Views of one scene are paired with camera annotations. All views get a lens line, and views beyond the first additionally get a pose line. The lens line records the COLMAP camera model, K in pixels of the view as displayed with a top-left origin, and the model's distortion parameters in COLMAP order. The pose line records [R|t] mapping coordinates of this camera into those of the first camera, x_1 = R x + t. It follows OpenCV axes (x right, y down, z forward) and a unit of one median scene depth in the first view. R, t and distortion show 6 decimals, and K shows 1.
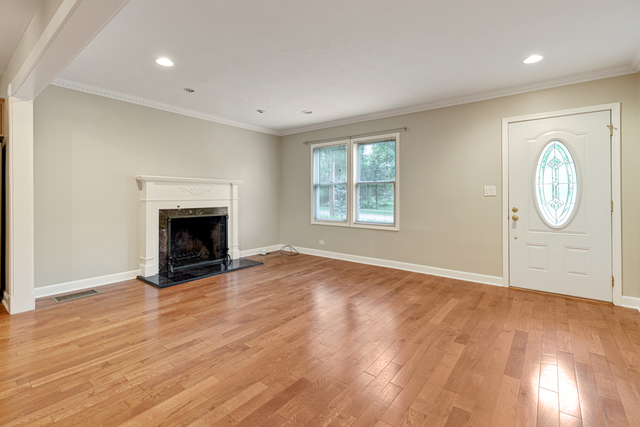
lens RADIAL K [[295.8, 0, 322.7], [0, 295.8, 193.3], [0, 0, 1]] dist [0.003489, 0.000267]
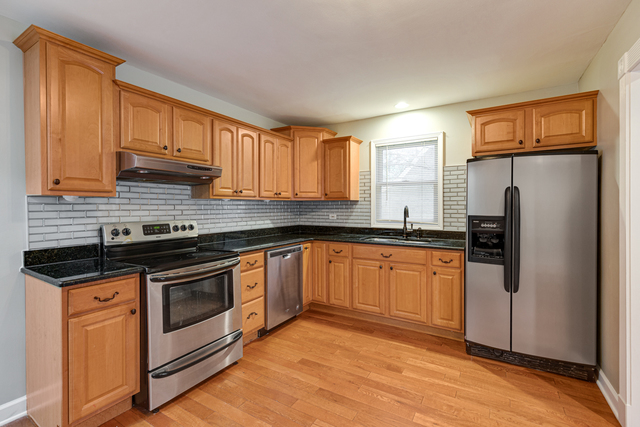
lens RADIAL K [[290.6, 0, 321.4], [0, 290.6, 207.8], [0, 0, 1]] dist [0.004350, -0.000335]
pose [[0.119565, 0.008952, -0.992786, -0.330277], [0.006689, 0.999929, 0.009822, -0.037274], [0.992804, -0.007815, 0.119496, 0.194074]]
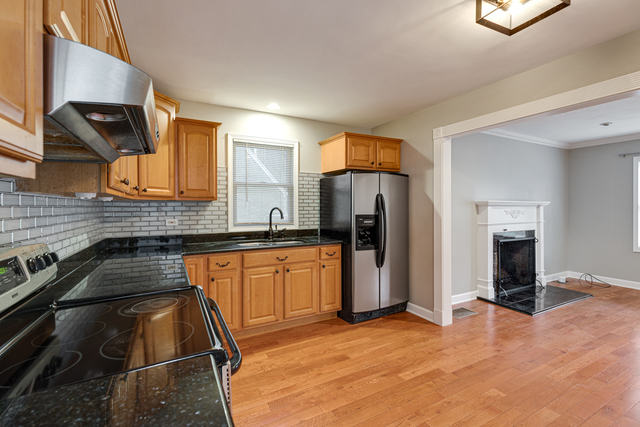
lens RADIAL K [[287.9, 0, 323.1], [0, 287.9, 208.8], [0, 0, 1]] dist [0.003038, 0.000362]
pose [[0.914387, 0.002683, -0.404832, -0.629649], [0.003020, 0.999905, 0.013448, -0.039807], [0.404830, -0.013519, 0.914292, -0.127945]]
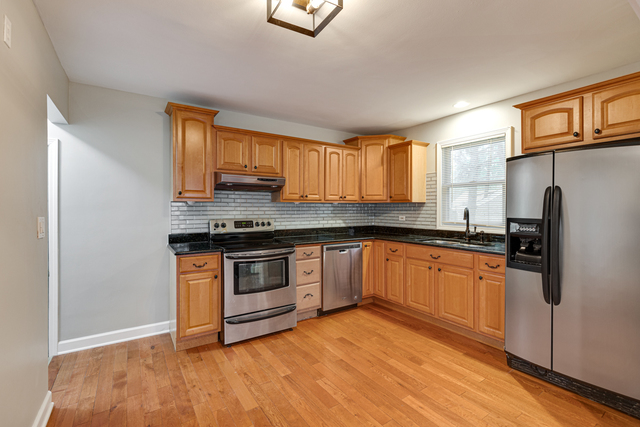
lens RADIAL K [[290.6, 0, 321.4], [0, 290.6, 207.8], [0, 0, 1]] dist [0.004350, -0.000335]
pose [[-0.314030, 0.002836, -0.949409, -0.248991], [0.006438, 0.999979, 0.000858, -0.036430], [0.949391, -0.005843, -0.314042, 0.382695]]
